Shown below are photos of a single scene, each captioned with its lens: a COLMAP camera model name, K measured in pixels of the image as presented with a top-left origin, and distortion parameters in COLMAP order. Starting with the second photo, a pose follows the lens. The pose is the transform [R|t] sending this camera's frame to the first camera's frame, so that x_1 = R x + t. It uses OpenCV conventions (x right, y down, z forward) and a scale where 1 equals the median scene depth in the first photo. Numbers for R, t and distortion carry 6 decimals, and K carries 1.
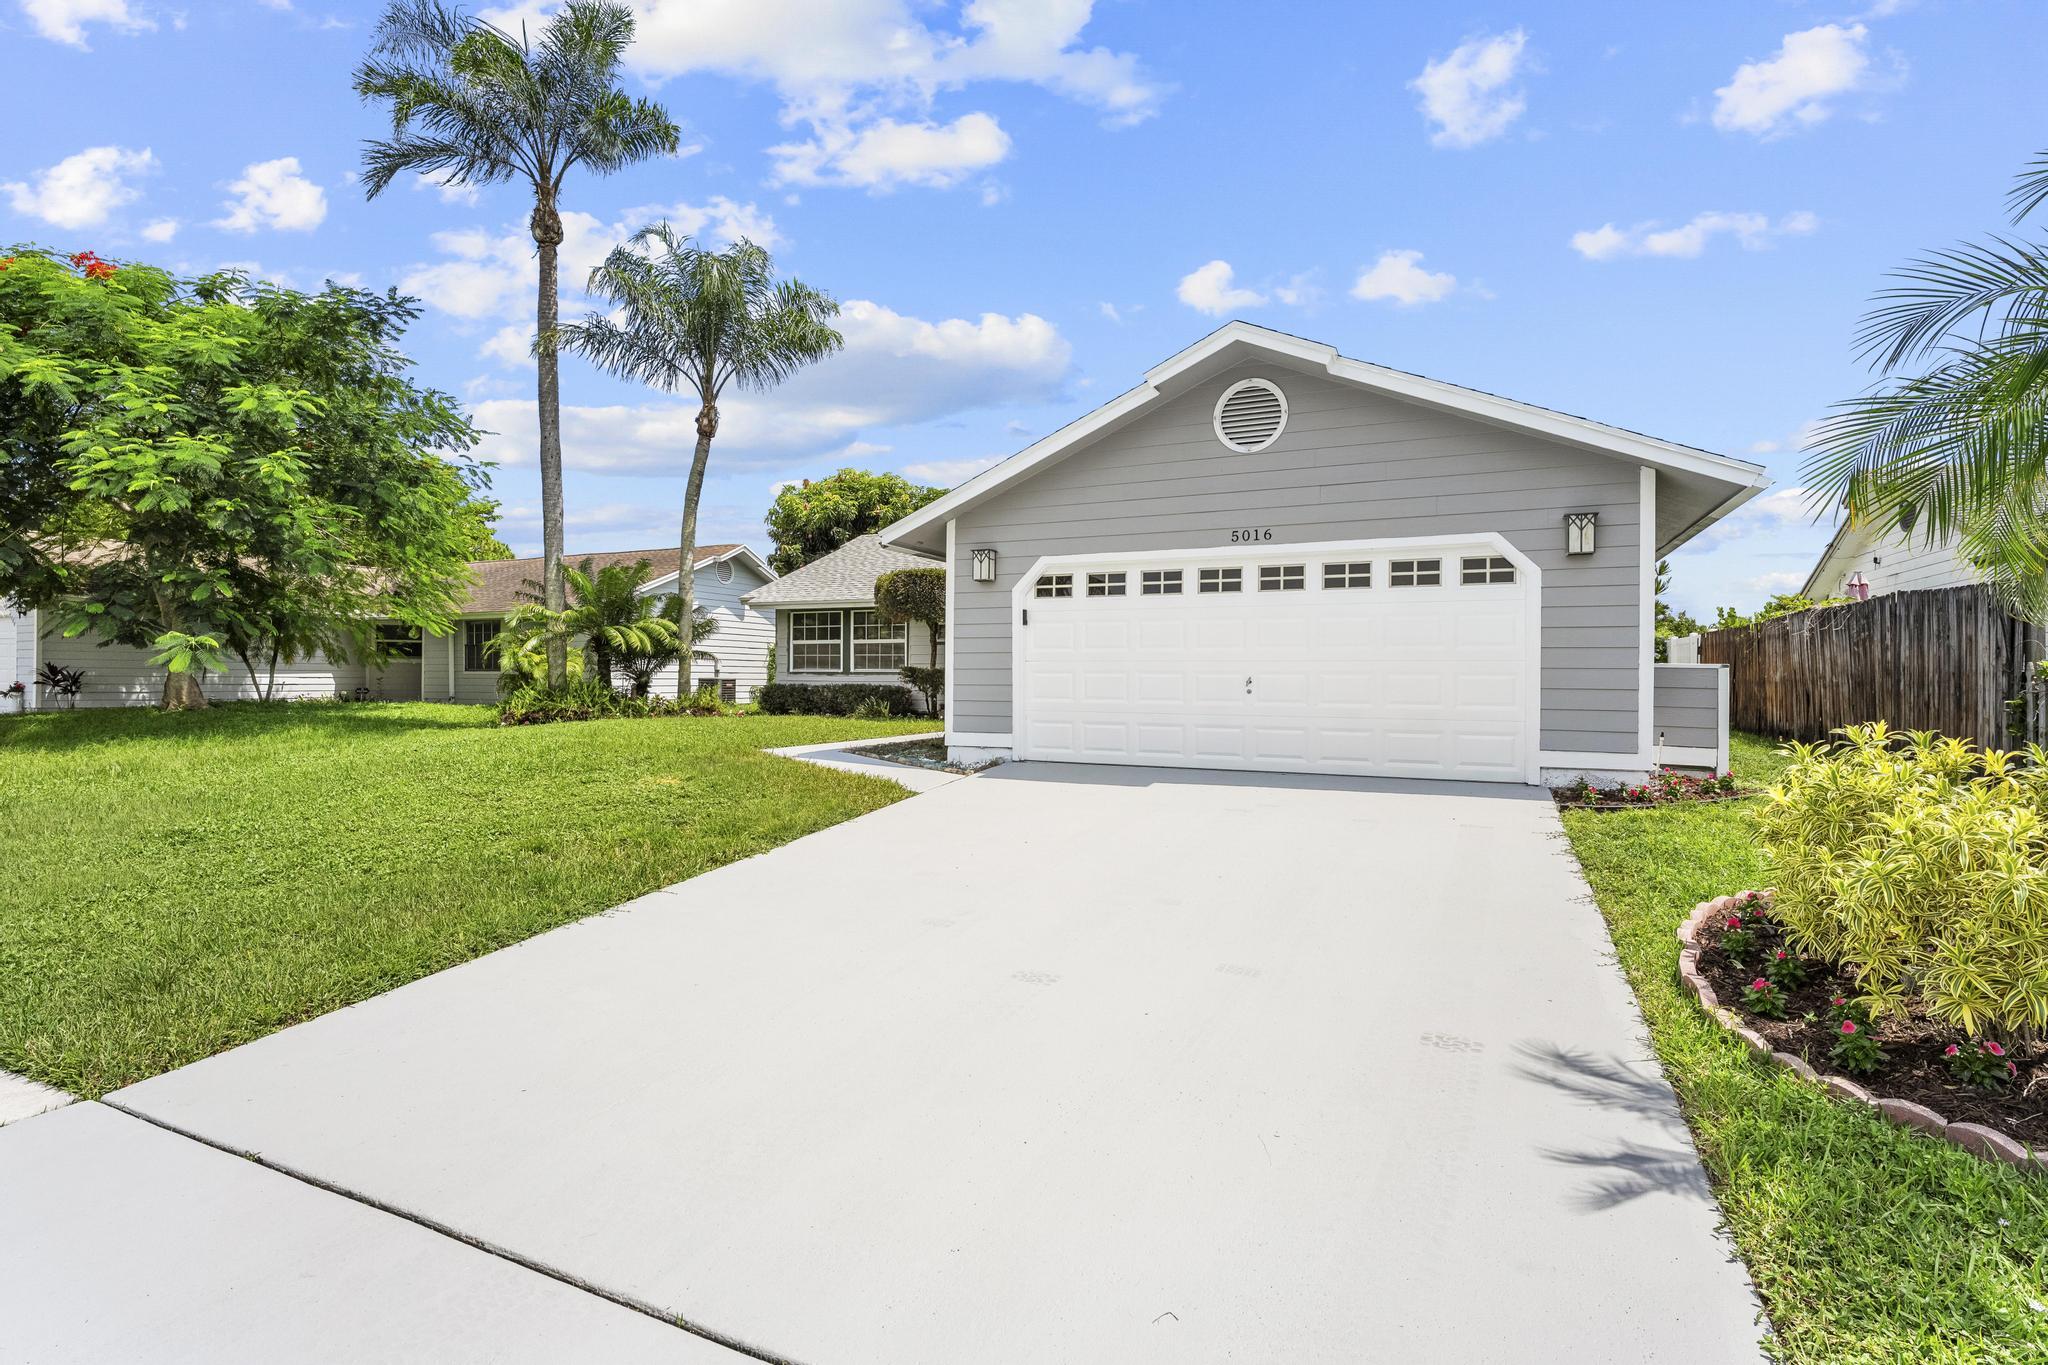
lens RADIAL K [[968.7, 0, 1033.5], [0, 968.7, 675.8], [0, 0, 1]] dist [-0.008007, -0.001694]
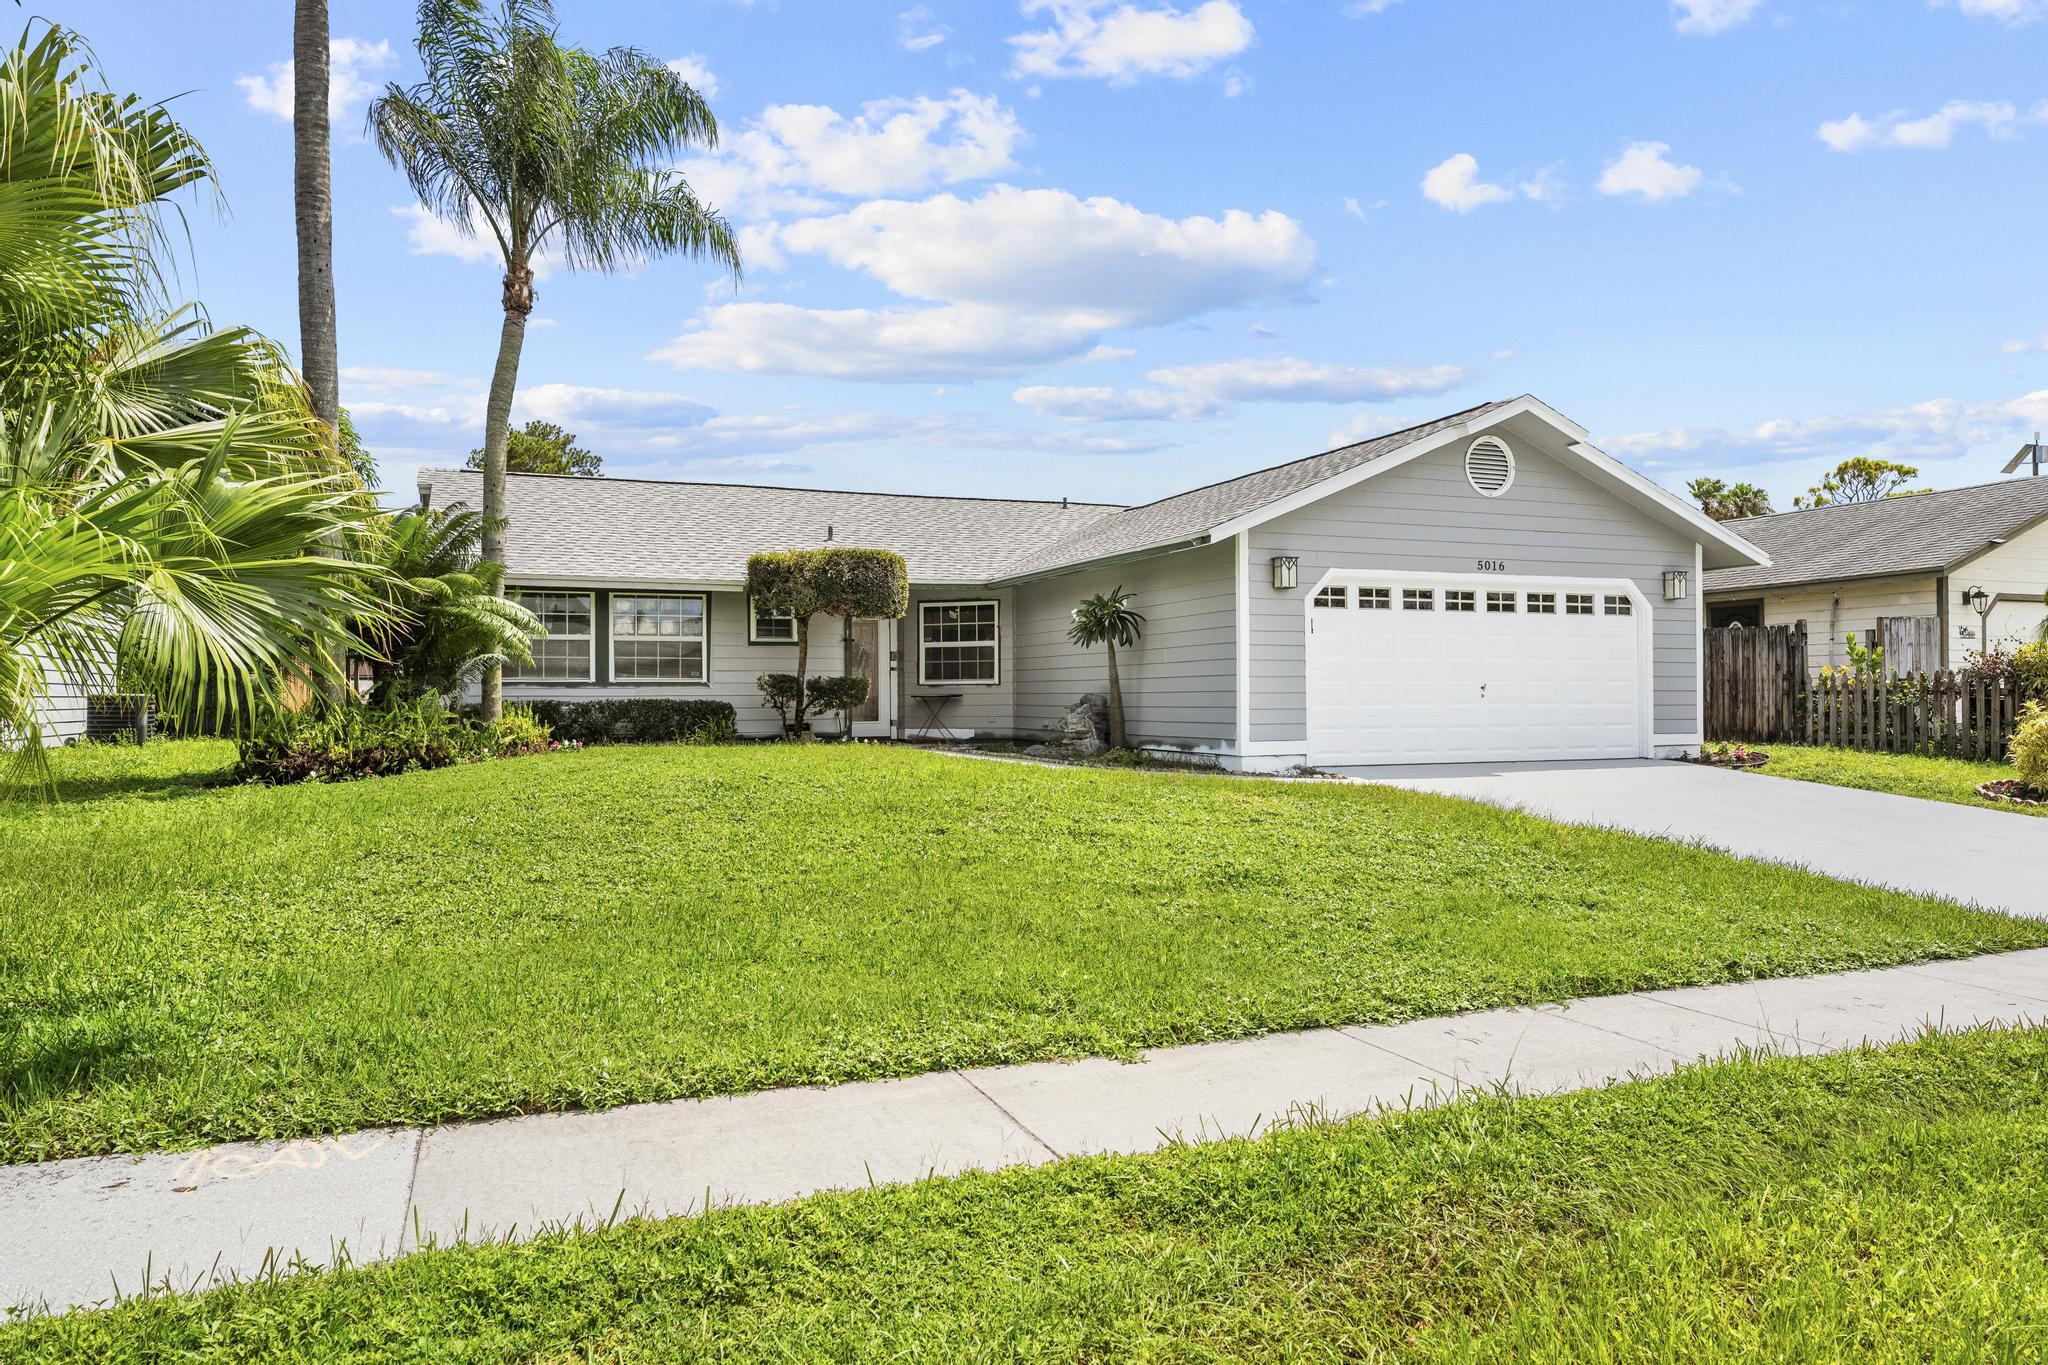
lens RADIAL K [[1299.6, 0, 1034.9], [0, 1299.6, 690.9], [0, 0, 1]] dist [-0.000038, -0.005125]
pose [[0.685101, -0.007247, 0.728412, -1.239519], [0.005614, 0.999973, 0.004668, -0.000254], [-0.728426, 0.000892, 0.685124, 0.283720]]
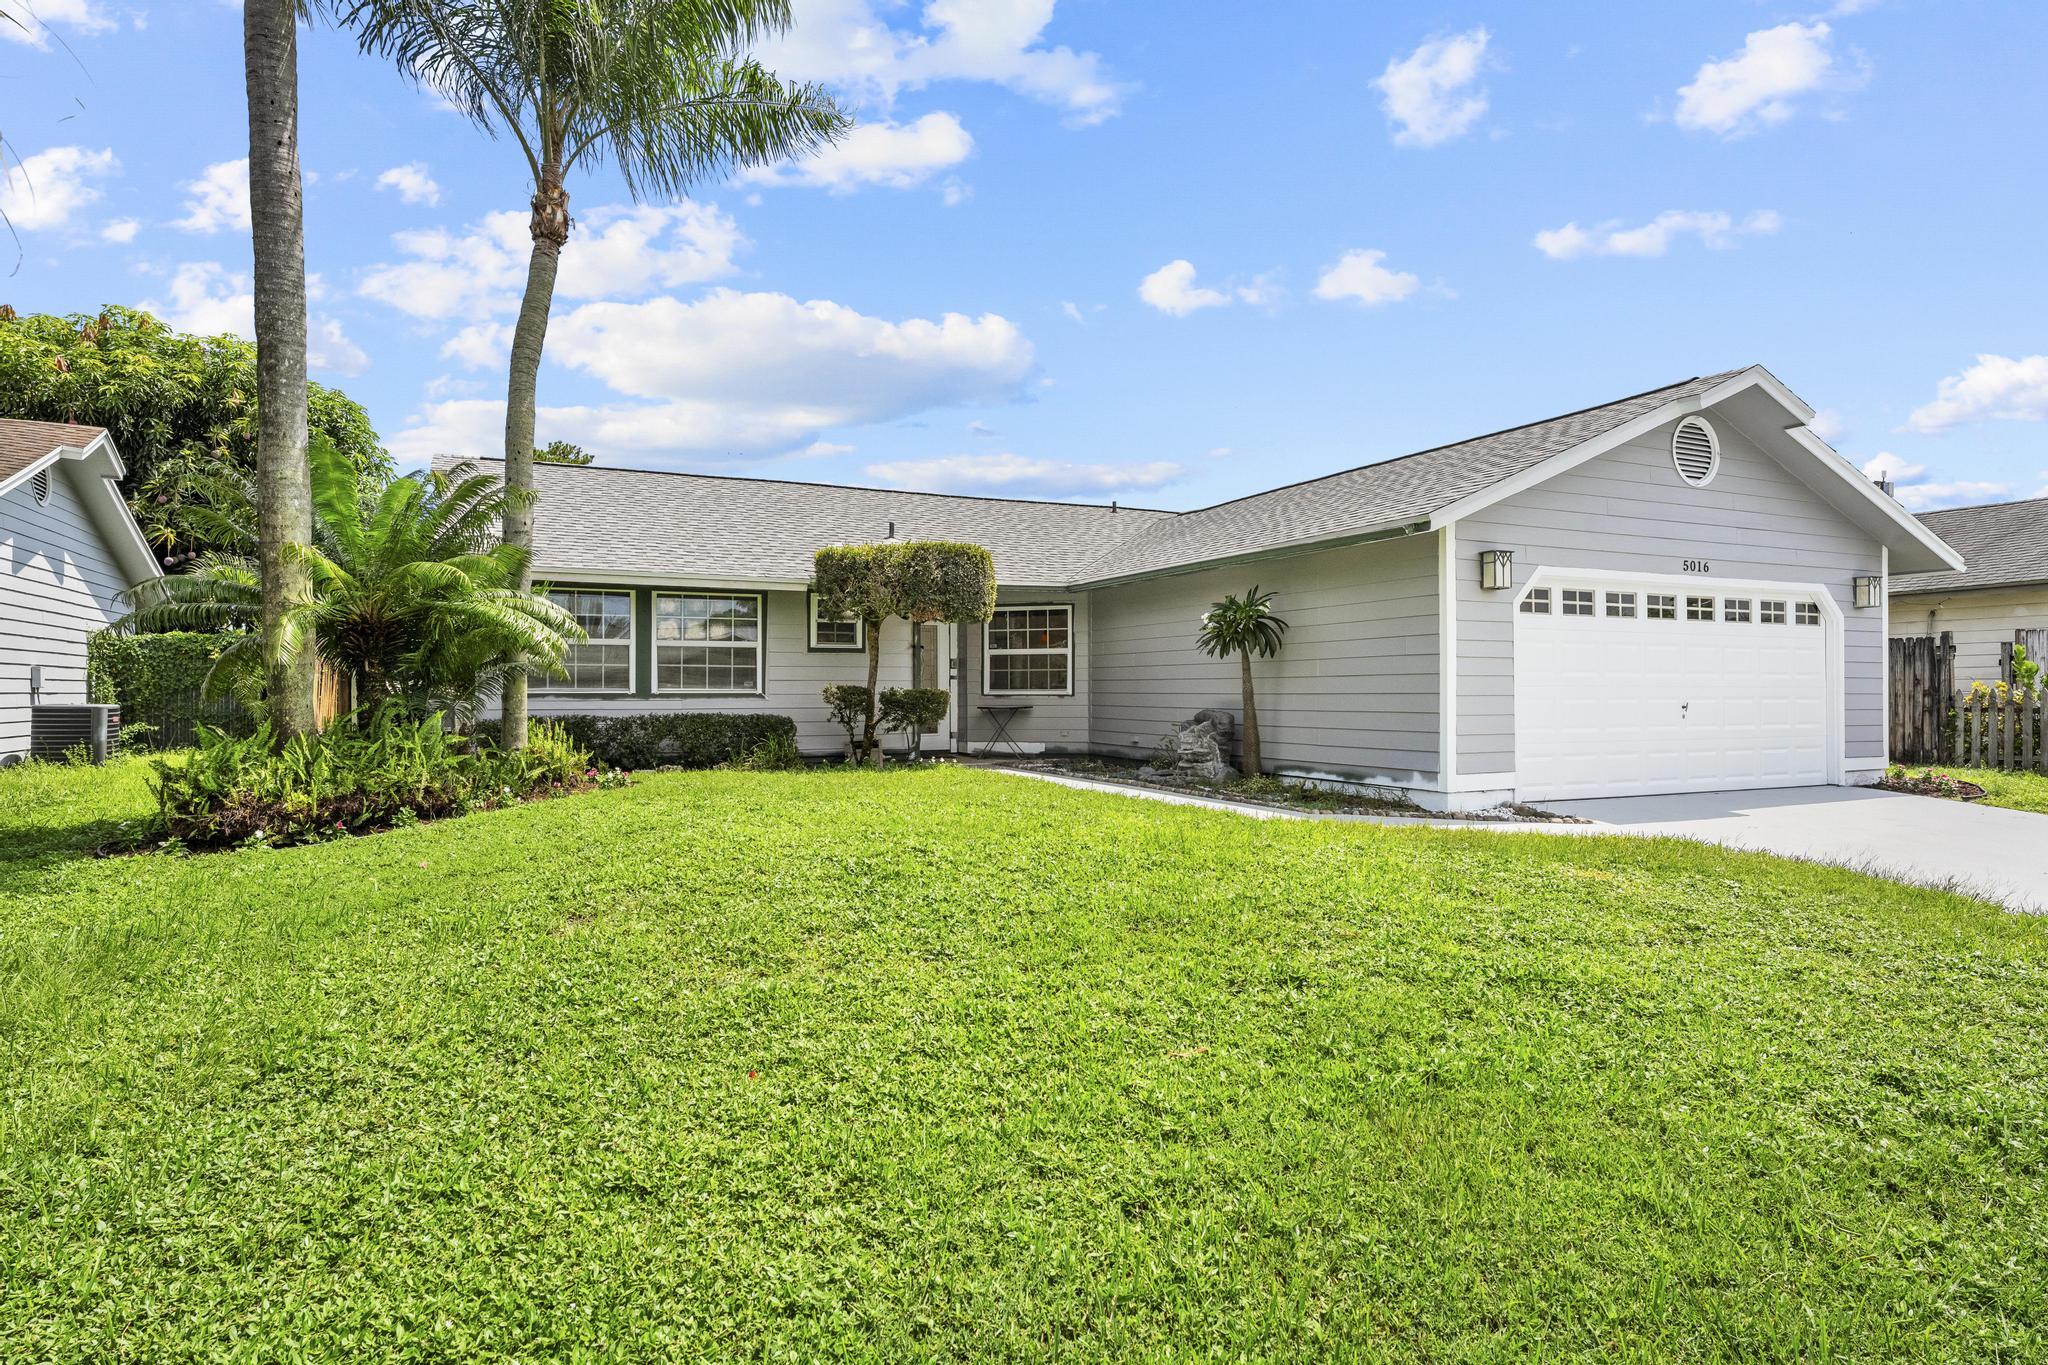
lens RADIAL K [[1086.4, 0, 1030.5], [0, 1086.4, 689.5], [0, 0, 1]] dist [-0.003893, 0.000509]
pose [[0.649783, -0.005833, 0.760098, -1.041543], [0.001094, 0.999977, 0.006738, -0.019679], [-0.760119, -0.003547, 0.649774, 0.726759]]
